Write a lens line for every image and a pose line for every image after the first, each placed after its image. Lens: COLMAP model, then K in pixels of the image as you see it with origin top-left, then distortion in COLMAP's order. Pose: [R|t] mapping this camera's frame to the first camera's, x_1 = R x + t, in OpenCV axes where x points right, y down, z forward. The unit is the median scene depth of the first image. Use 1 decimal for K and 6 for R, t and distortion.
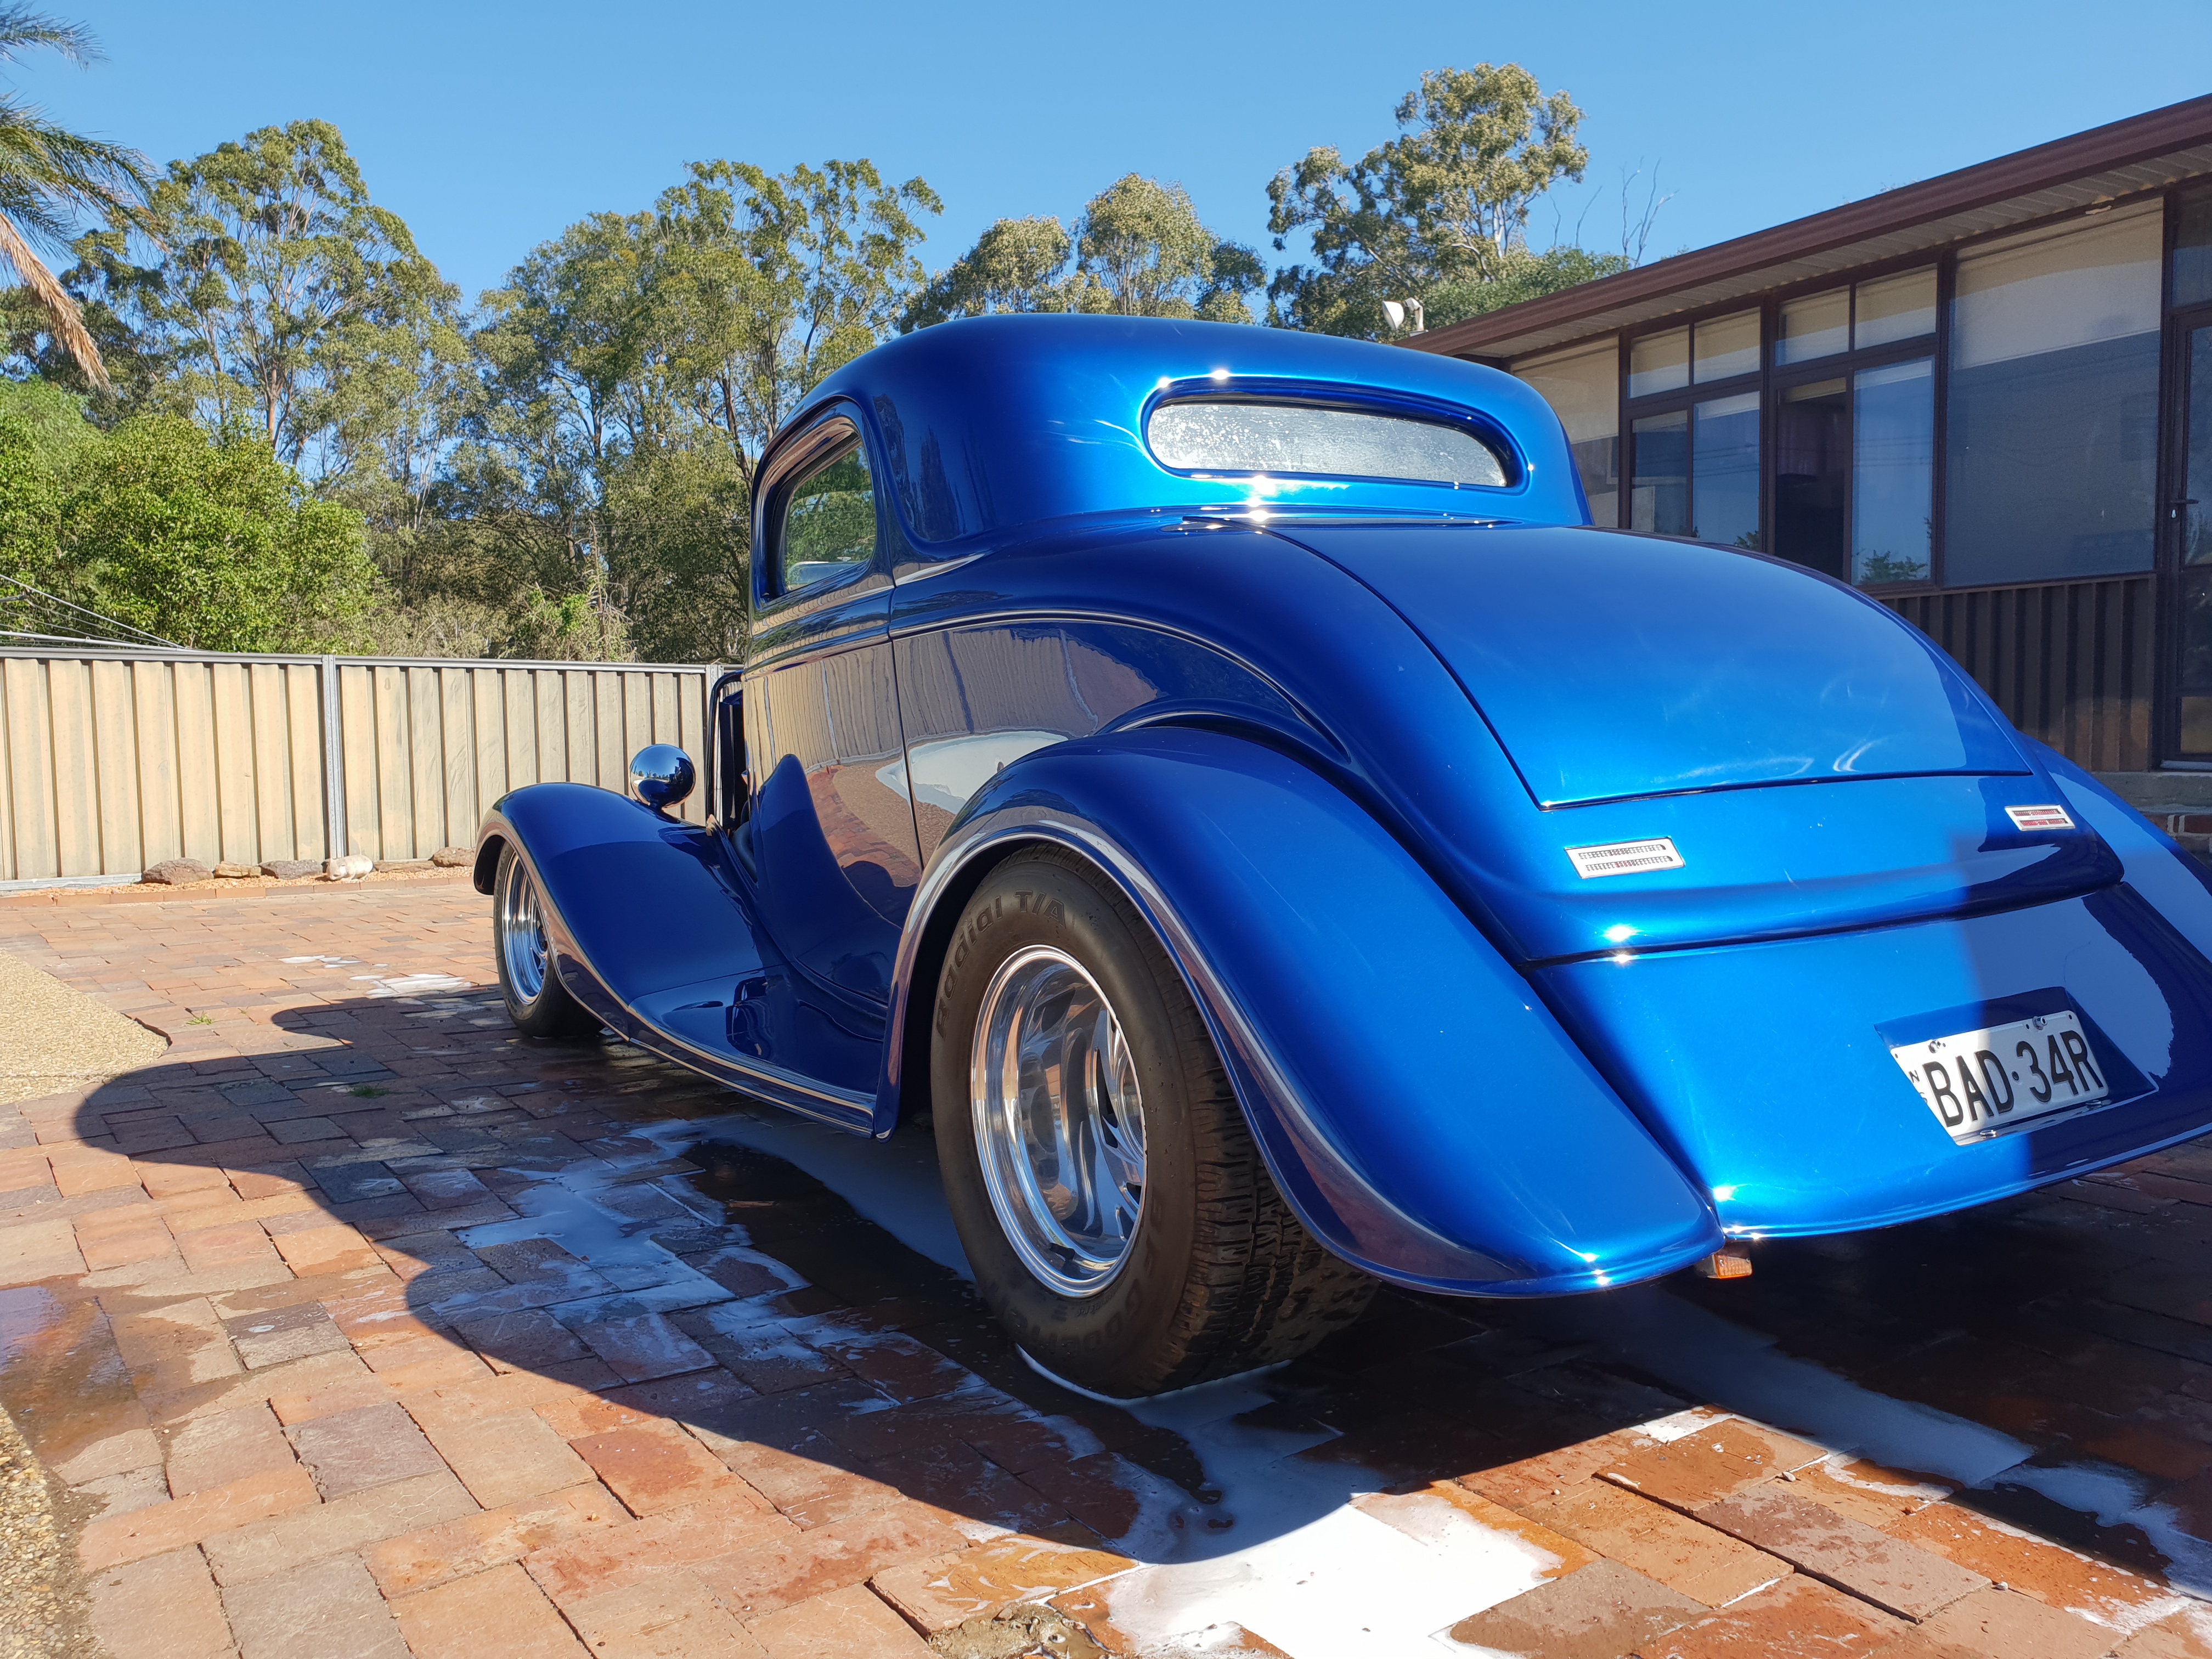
lens RADIAL K [[1718.2, 0, 1093.1], [0, 1718.2, 830.9], [0, 0, 1]] dist [0.014906, -0.004061]
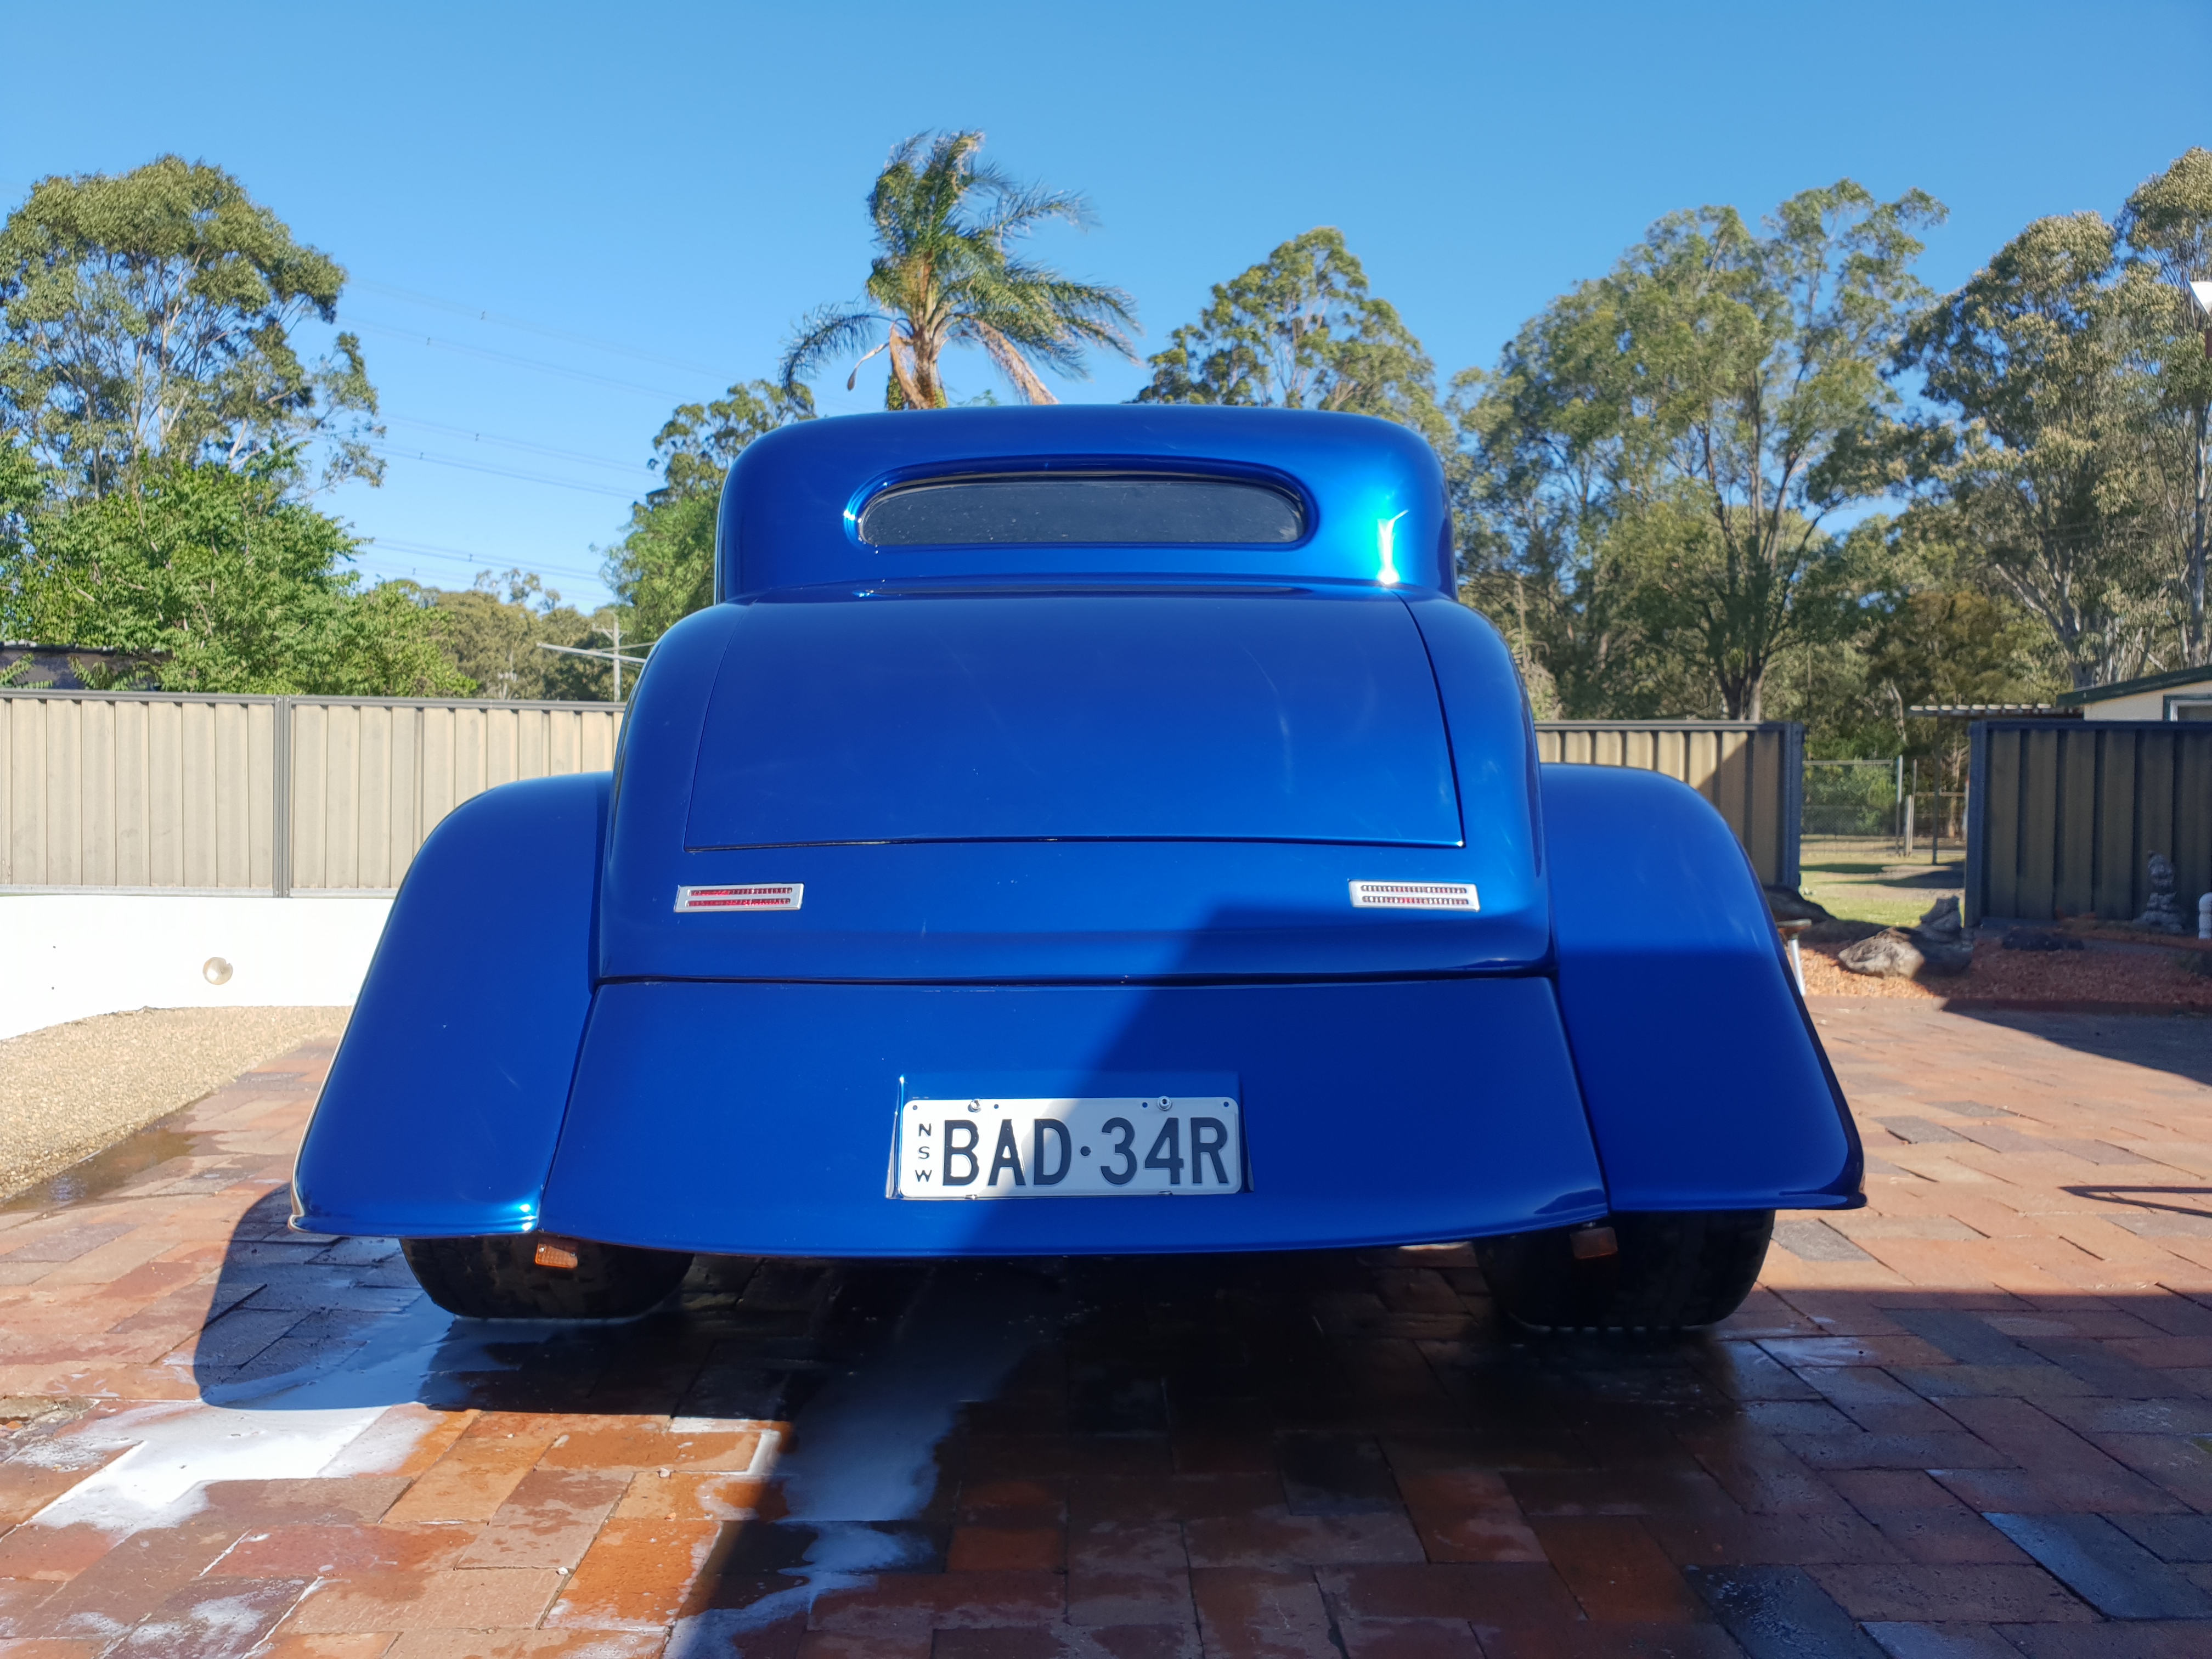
lens RADIAL K [[1718.2, 0, 1085.3], [0, 1718.2, 824.8], [0, 0, 1]] dist [0.014906, -0.004061]
pose [[0.837038, 0.033813, -0.546099, 1.073260], [-0.053215, 0.998388, -0.019748, -0.020228], [0.544551, 0.045590, 0.837488, 0.199242]]
